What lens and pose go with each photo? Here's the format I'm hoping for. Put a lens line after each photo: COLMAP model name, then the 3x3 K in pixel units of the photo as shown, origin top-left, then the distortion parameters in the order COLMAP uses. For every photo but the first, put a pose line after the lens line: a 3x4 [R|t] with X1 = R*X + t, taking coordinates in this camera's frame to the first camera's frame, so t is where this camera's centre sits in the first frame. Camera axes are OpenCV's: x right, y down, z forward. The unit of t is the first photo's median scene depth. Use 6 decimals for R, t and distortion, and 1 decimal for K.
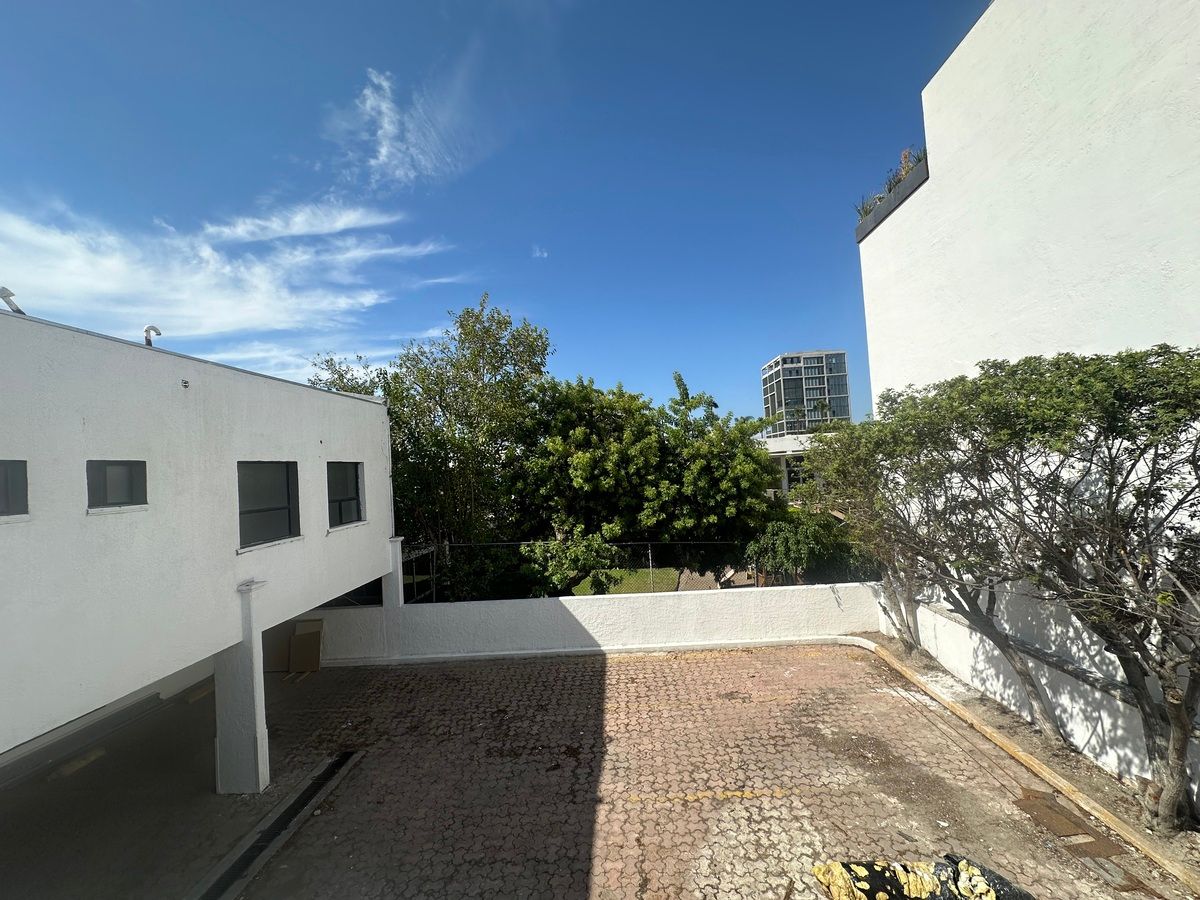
lens RADIAL K [[486.7, 0, 597.3], [0, 486.7, 448.6], [0, 0, 1]] dist [-0.000598, -0.000050]
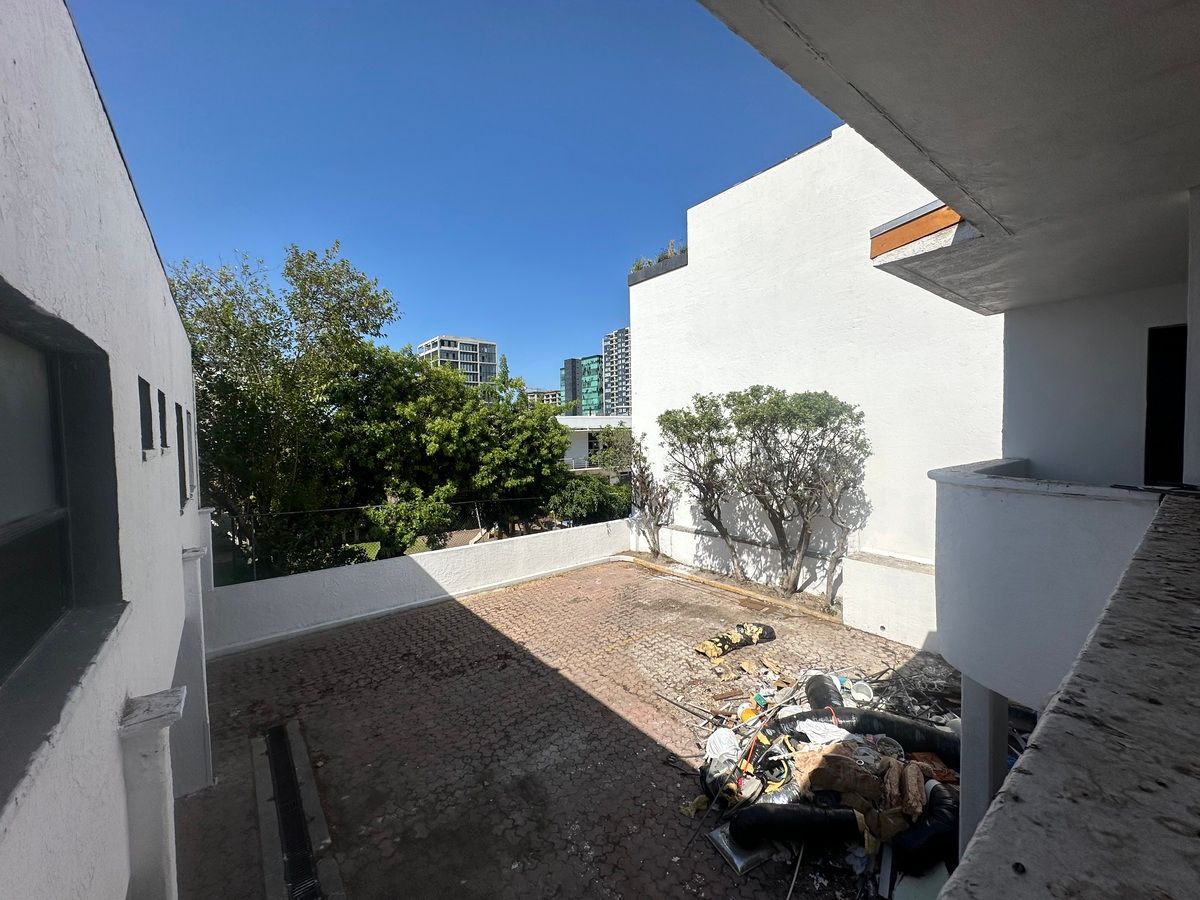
lens RADIAL K [[486.7, 0, 605.0], [0, 486.7, 450.8], [0, 0, 1]] dist [-0.000598, -0.000050]
pose [[0.745097, 0.020289, 0.666648, -0.578894], [-0.050835, 0.998357, 0.026433, 0.037702], [-0.665016, -0.053585, 0.744904, -0.066104]]
